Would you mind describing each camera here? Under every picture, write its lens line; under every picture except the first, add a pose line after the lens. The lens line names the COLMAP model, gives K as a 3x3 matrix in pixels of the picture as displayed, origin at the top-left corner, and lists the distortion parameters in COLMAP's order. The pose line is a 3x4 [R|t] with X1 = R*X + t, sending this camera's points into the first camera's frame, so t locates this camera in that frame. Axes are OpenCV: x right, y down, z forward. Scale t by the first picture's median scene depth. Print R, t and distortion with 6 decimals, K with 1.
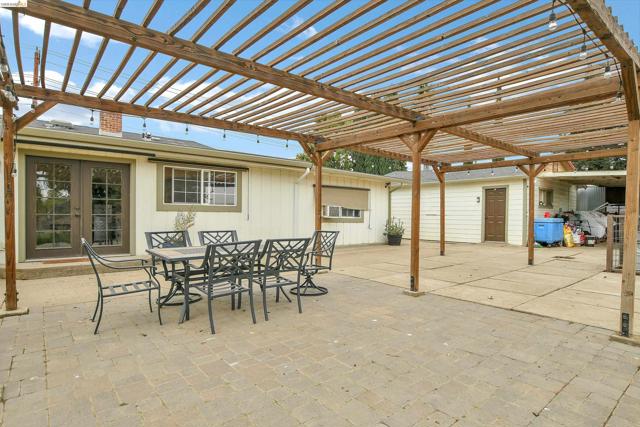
lens RADIAL K [[354.1, 0, 326.3], [0, 354.1, 219.3], [0, 0, 1]] dist [-0.021714, 0.000275]
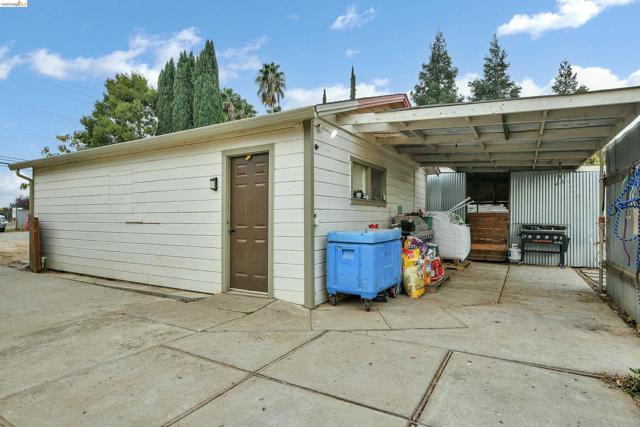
lens RADIAL K [[354.1, 0, 326.3], [0, 354.1, 219.3], [0, 0, 1]] dist [-0.021714, 0.000275]
pose [[0.938751, -0.012275, 0.344378, 0.432875], [0.015355, 0.999863, -0.006219, -0.012252], [-0.344254, 0.011126, 0.938810, 0.614962]]
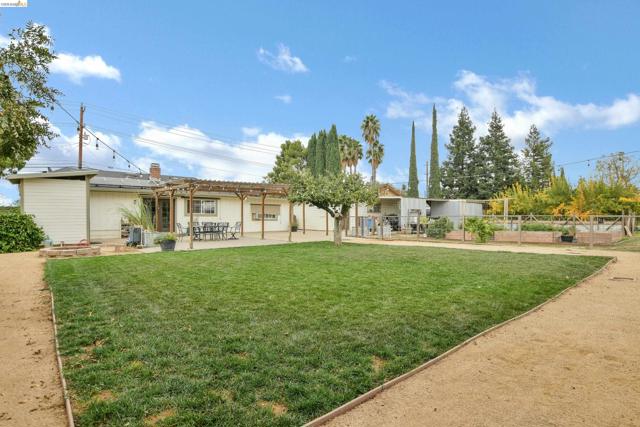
lens RADIAL K [[354.1, 0, 326.3], [0, 354.1, 219.3], [0, 0, 1]] dist [-0.021714, 0.000275]
pose [[0.999530, -0.007109, 0.029808, 0.313189], [0.007351, 0.999941, -0.007995, 0.018364], [-0.029749, 0.008210, 0.999524, -1.033224]]
